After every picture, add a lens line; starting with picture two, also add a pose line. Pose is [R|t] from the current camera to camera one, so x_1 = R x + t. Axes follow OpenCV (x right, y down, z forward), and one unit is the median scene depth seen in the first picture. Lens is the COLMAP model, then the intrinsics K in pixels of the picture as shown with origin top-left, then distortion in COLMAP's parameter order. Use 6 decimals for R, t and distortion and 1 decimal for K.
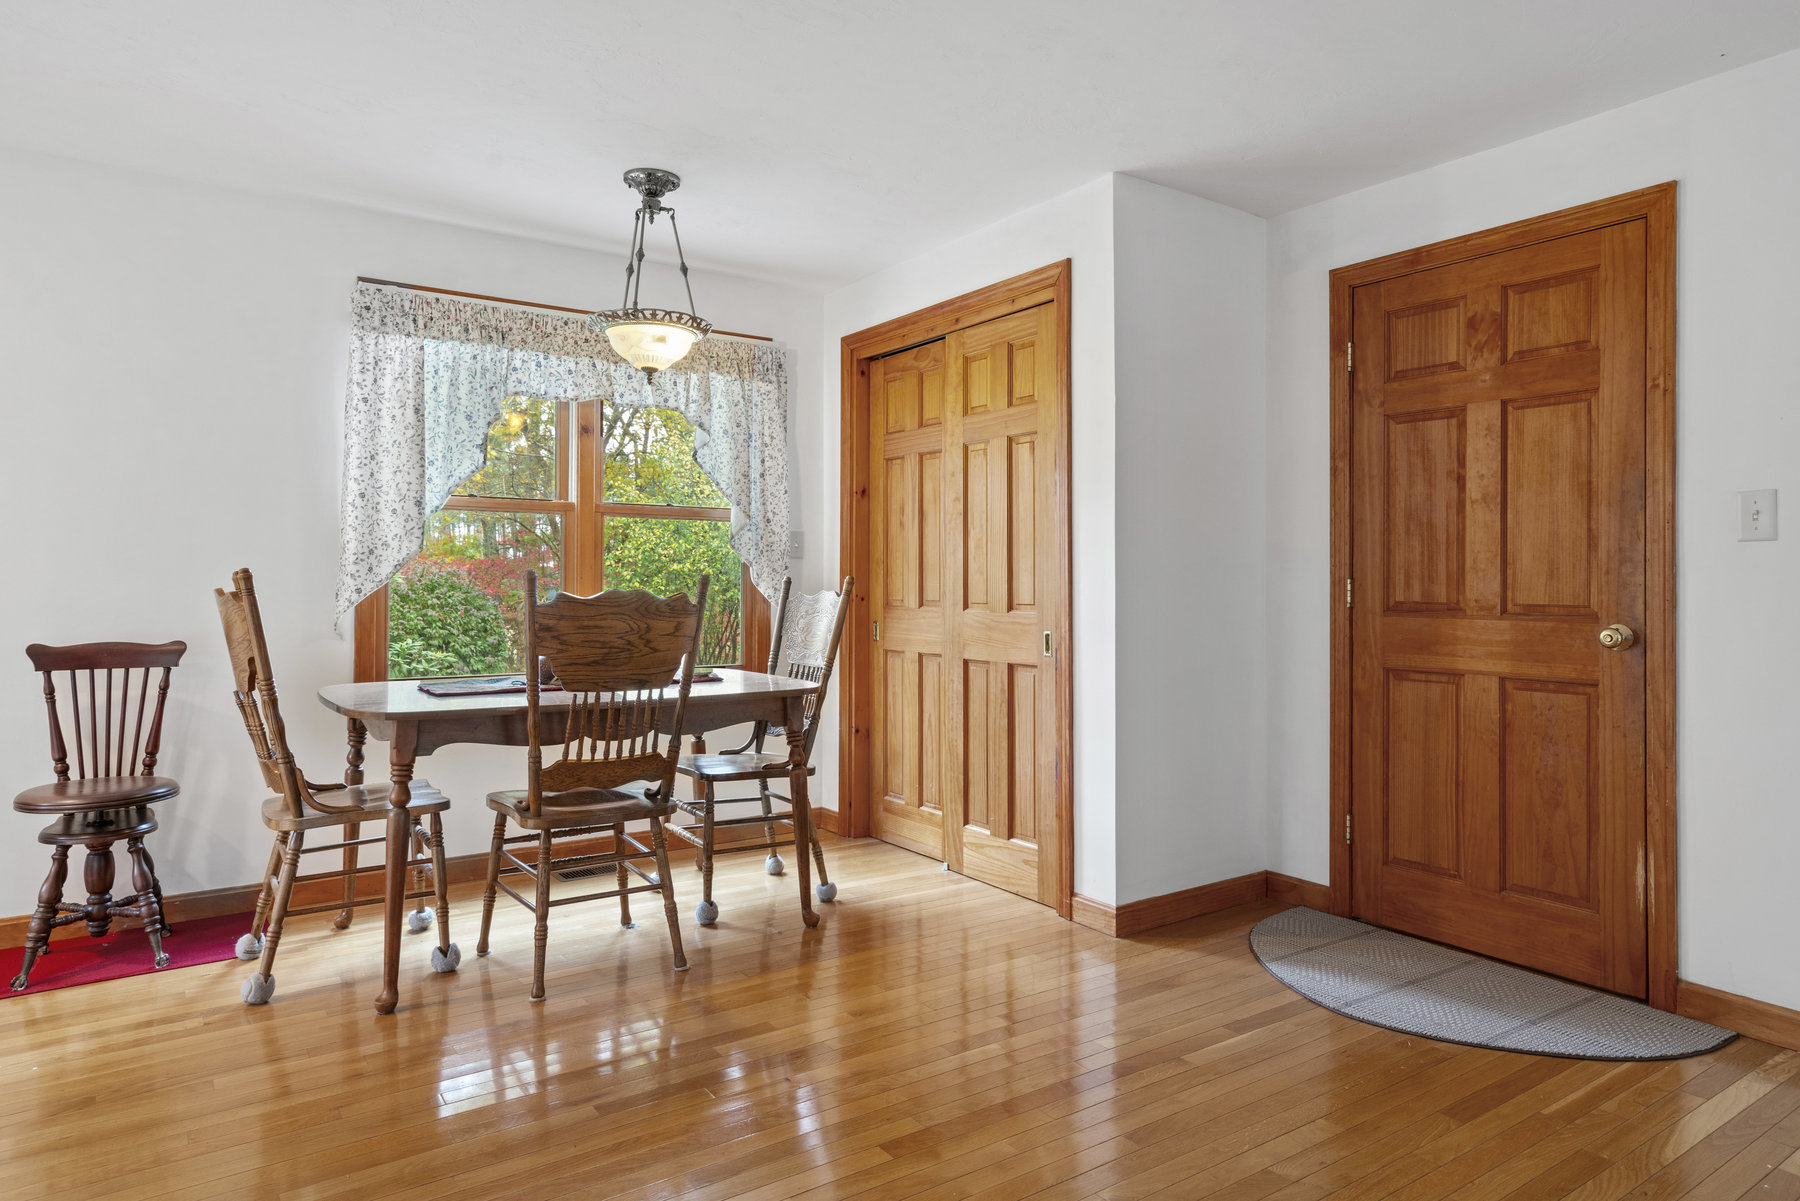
lens RADIAL K [[1099.0, 0, 900.6], [0, 1099.0, 574.4], [0, 0, 1]] dist [0.041232, -0.040027]
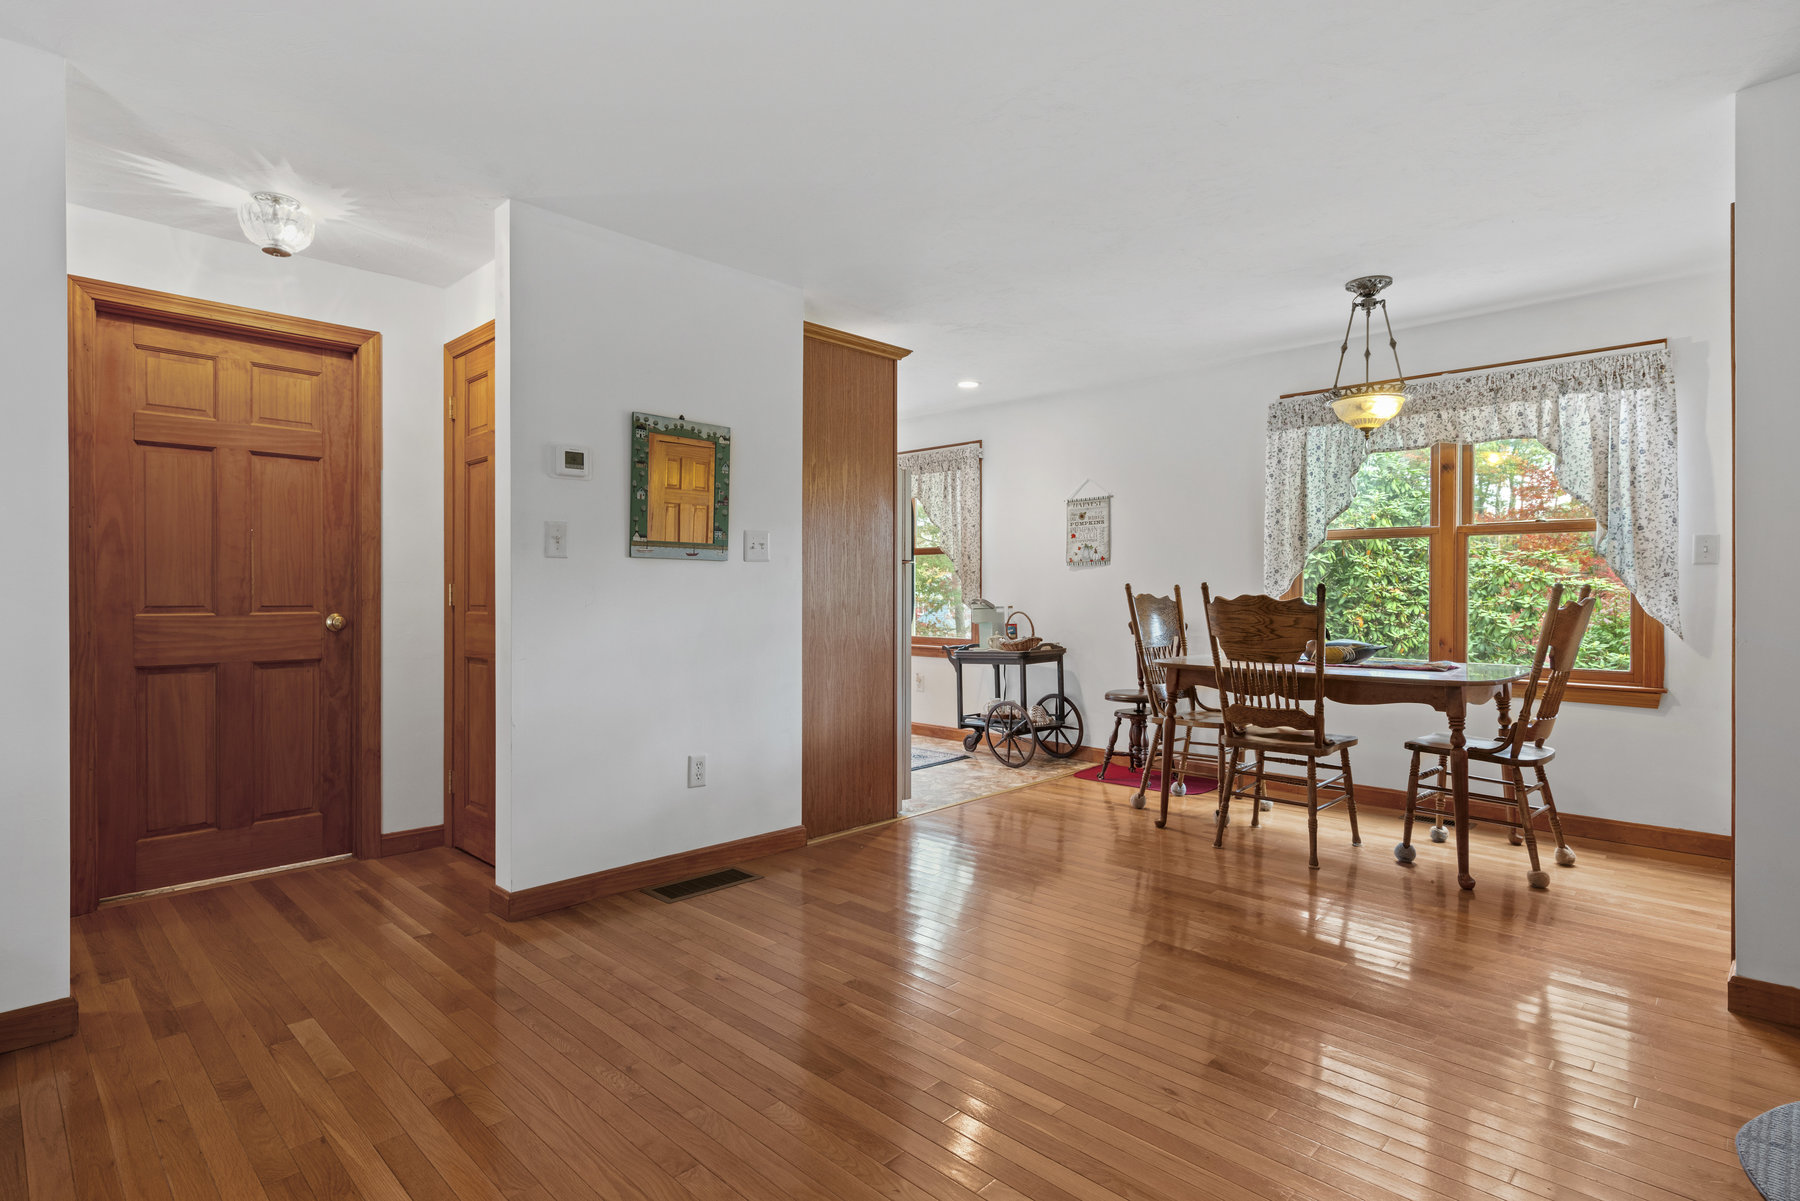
lens RADIAL K [[904.2, 0, 900.0], [0, 904.2, 600.5], [0, 0, 1]] dist [-0.000419, 0.000289]
pose [[0.184682, 0.008599, -0.982761, 0.737585], [0.008350, 0.999912, 0.010319, 0.003899], [0.982763, -0.010111, 0.184594, 0.251480]]
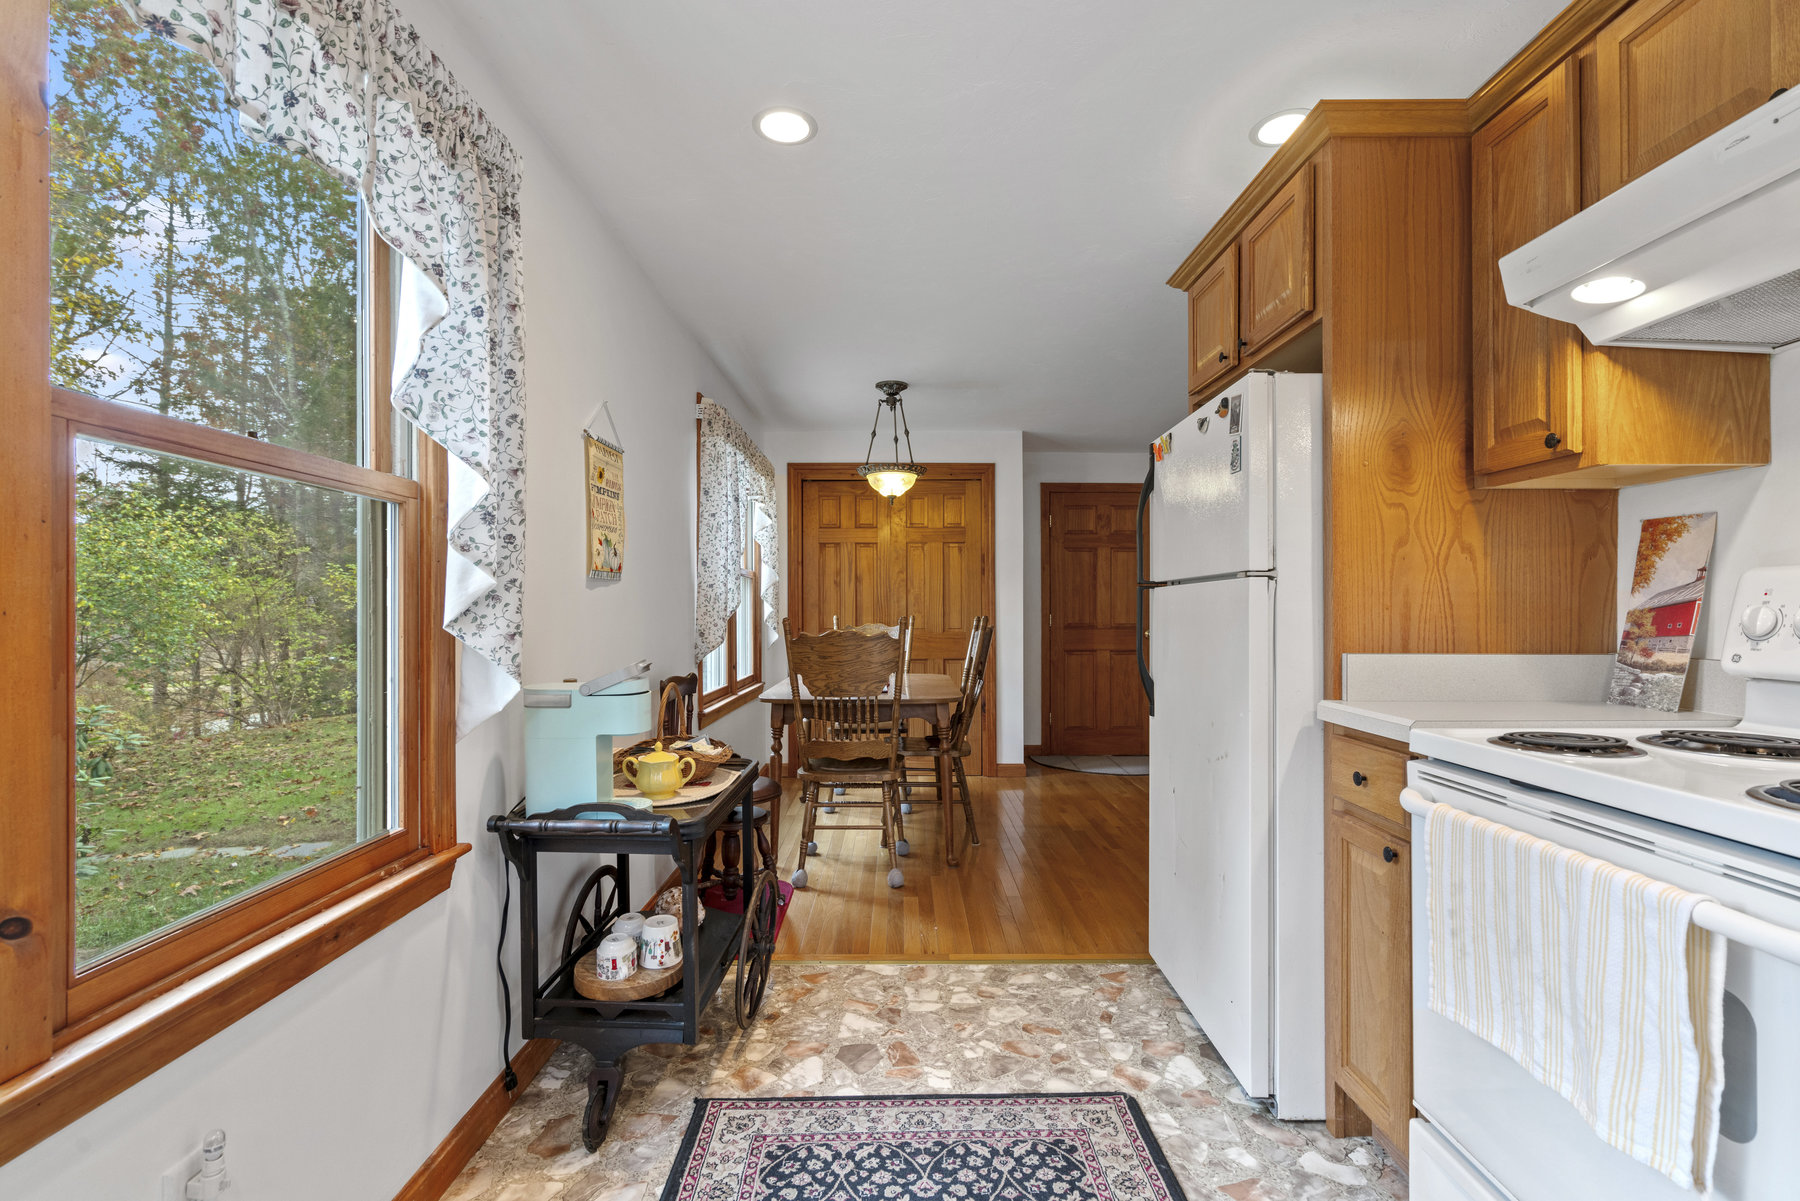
lens RADIAL K [[815.8, 0, 900.0], [0, 815.8, 600.5], [0, 0, 1]] dist [-0.000019, -0.000004]
pose [[0.575044, 0.005637, 0.818103, -1.257563], [-0.002160, 0.999983, -0.005373, -0.015617], [-0.818120, 0.001323, 0.575046, 0.259128]]
